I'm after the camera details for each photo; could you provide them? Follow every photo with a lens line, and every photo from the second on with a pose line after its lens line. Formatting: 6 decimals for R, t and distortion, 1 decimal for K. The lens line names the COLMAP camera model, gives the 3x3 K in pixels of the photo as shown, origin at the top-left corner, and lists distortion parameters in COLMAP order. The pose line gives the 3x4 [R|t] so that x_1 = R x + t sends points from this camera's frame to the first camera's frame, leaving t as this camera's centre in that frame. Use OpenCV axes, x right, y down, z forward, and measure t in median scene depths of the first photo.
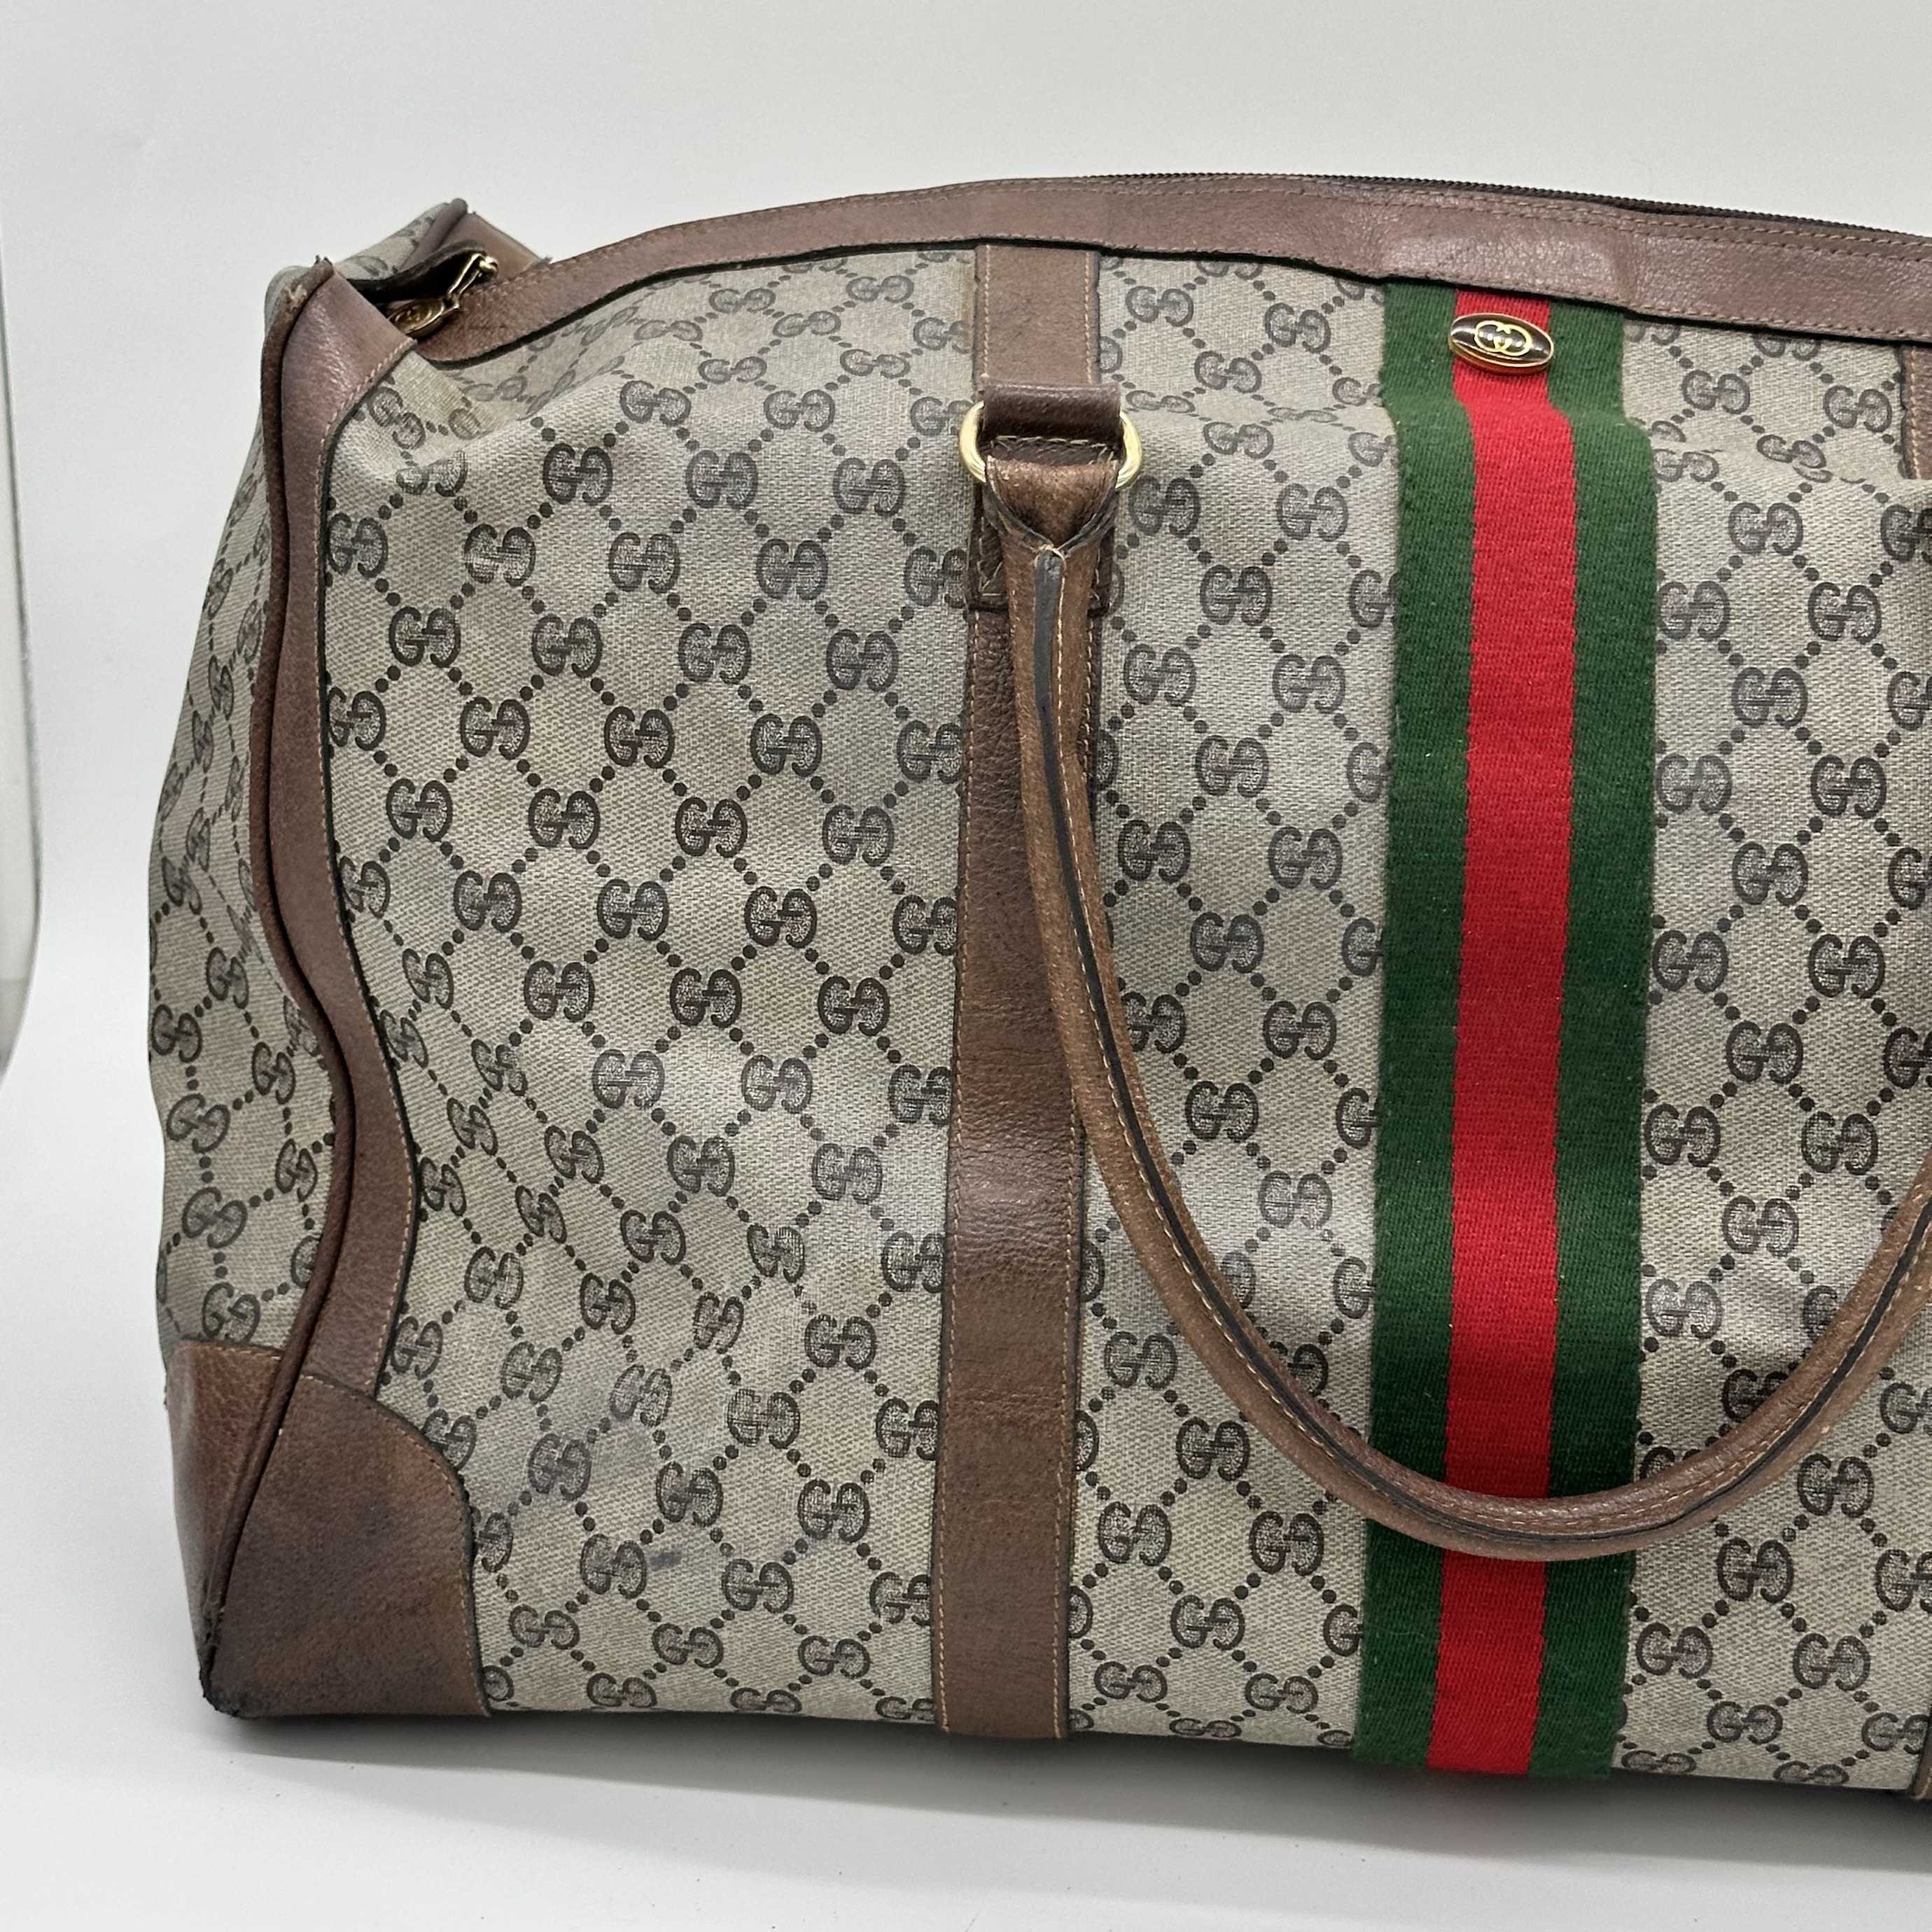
lens RADIAL K [[3517.7, 0, 953.3], [0, 3517.7, 946.7], [0, 0, 1]] dist [0.121861, 0.000000]
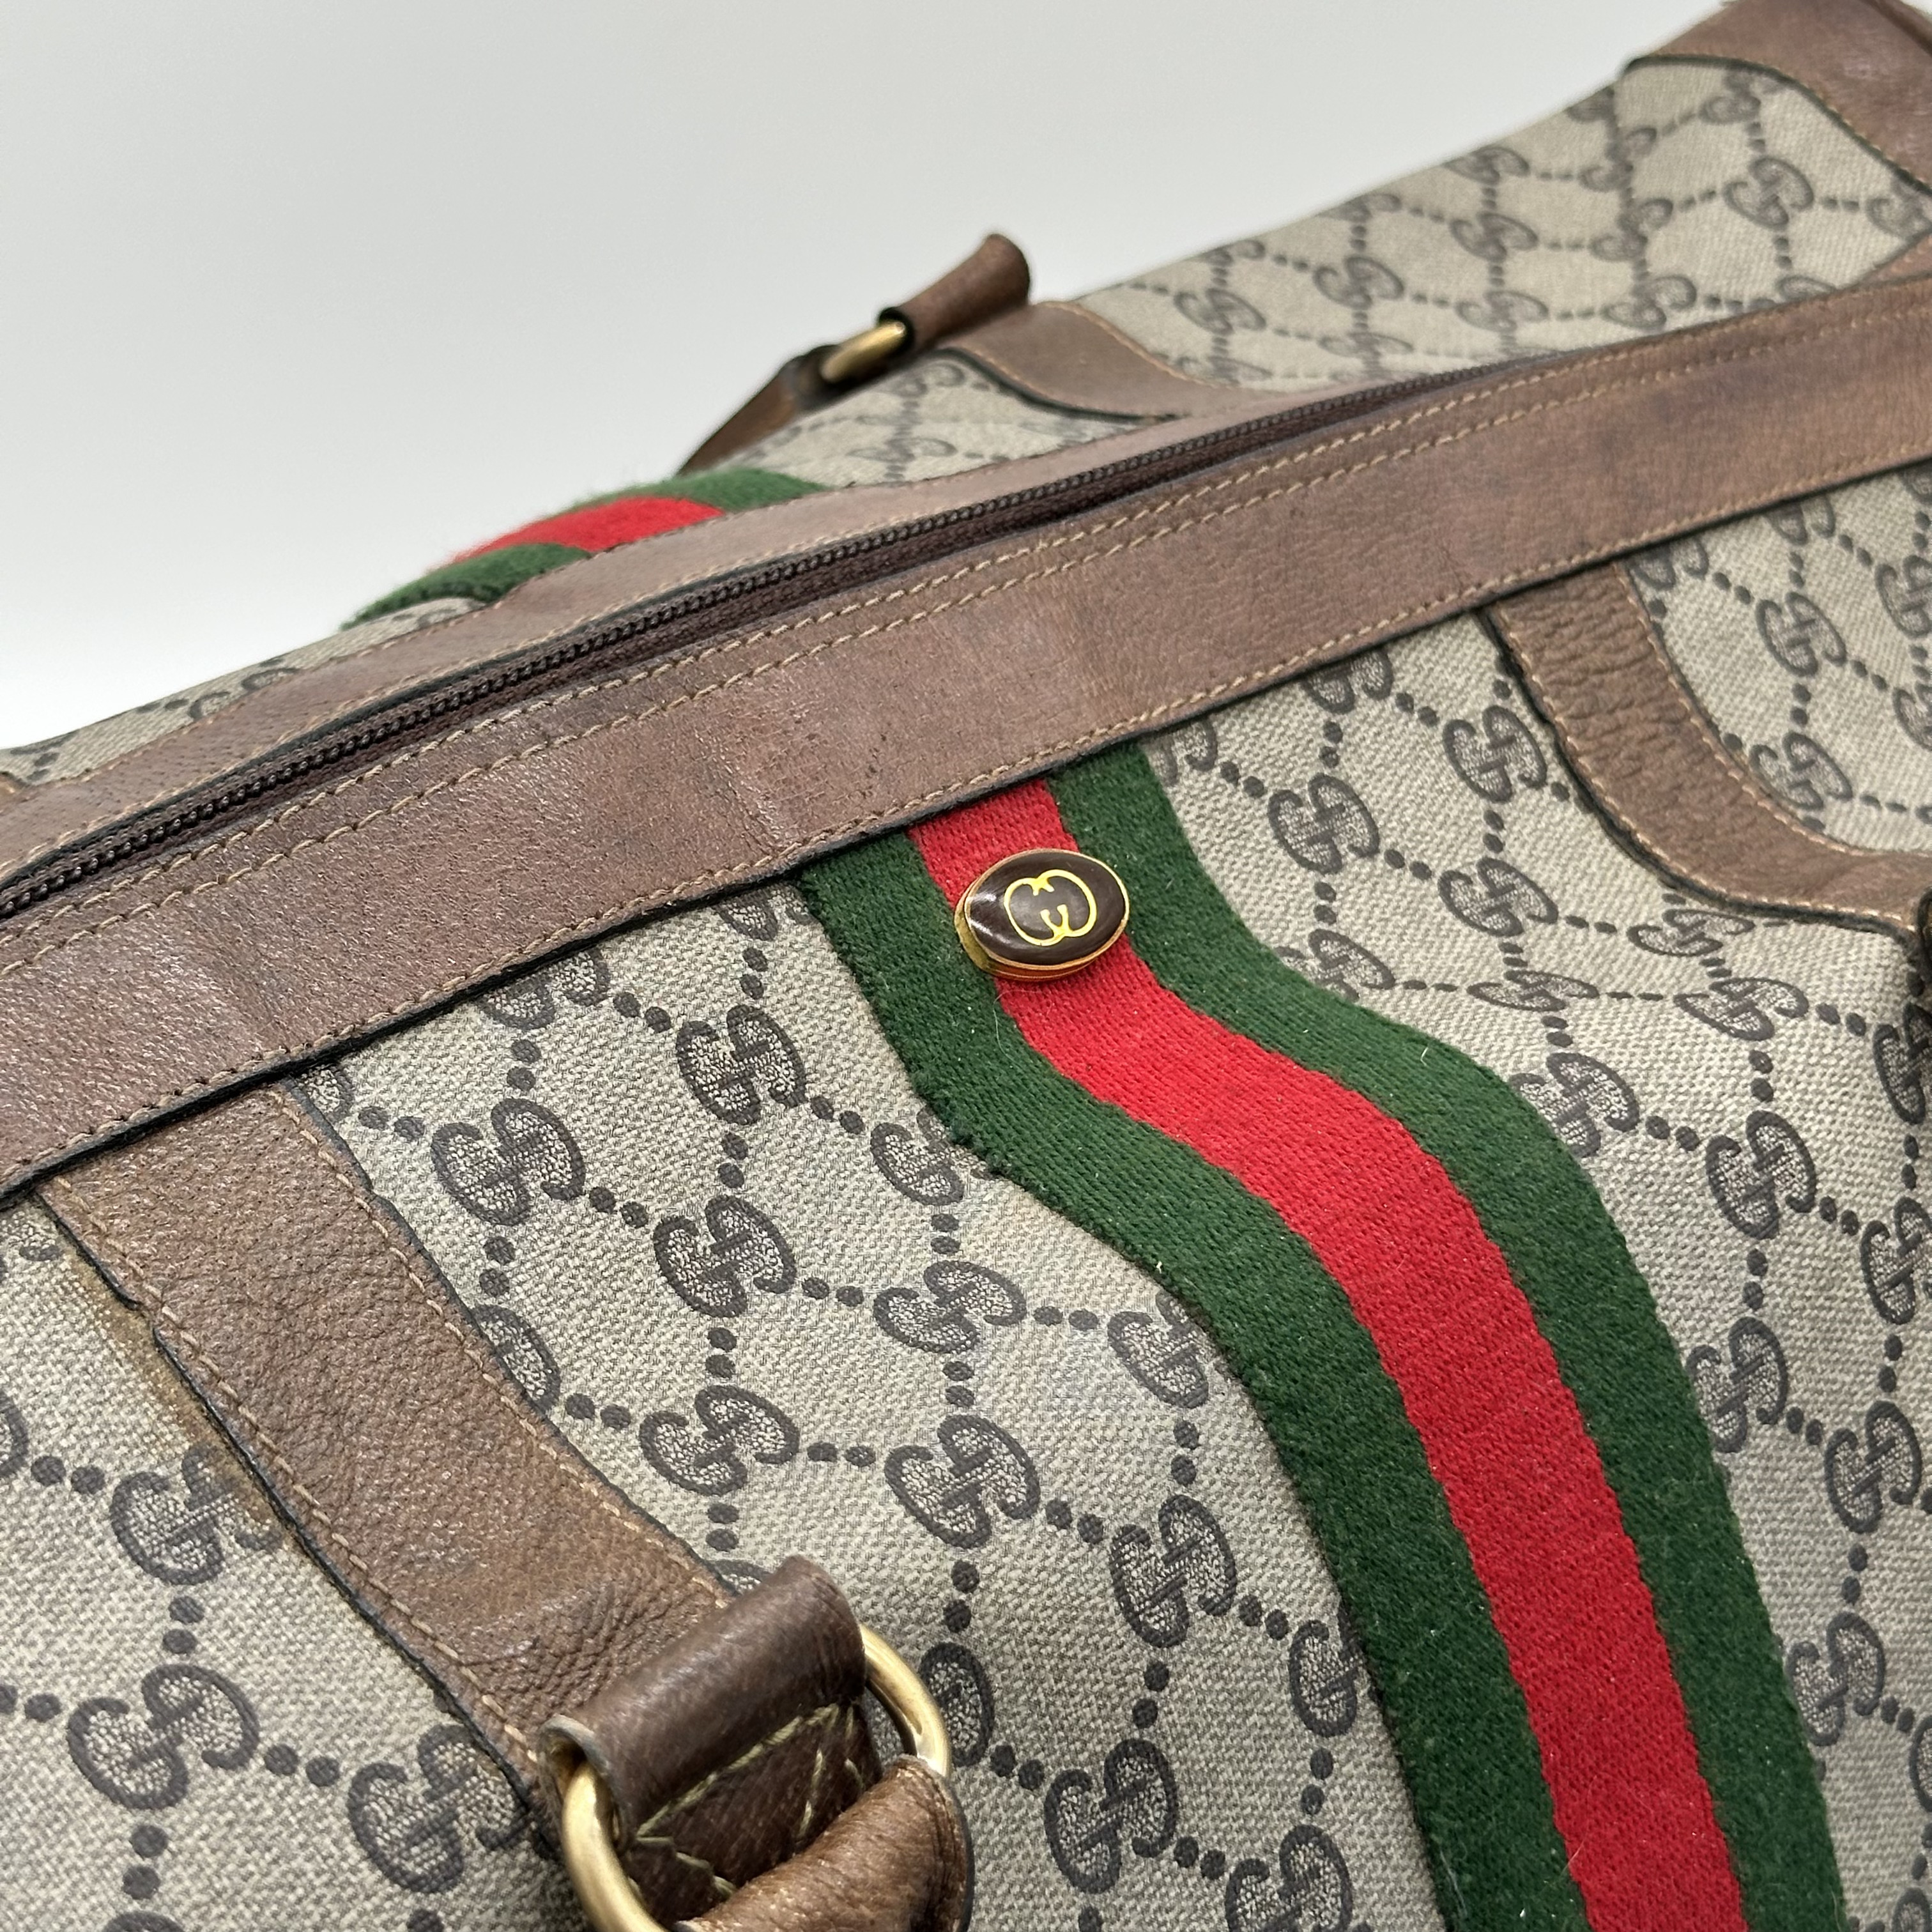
lens RADIAL K [[3517.7, 0, 964.5], [0, 3517.7, 962.7], [0, 0, 1]] dist [0.121861, 0.000000]
pose [[0.729758, -0.420705, 0.538944, -0.145176], [0.267769, 0.901164, 0.340885, -0.380186], [-0.629089, -0.104451, 0.770284, 0.688531]]
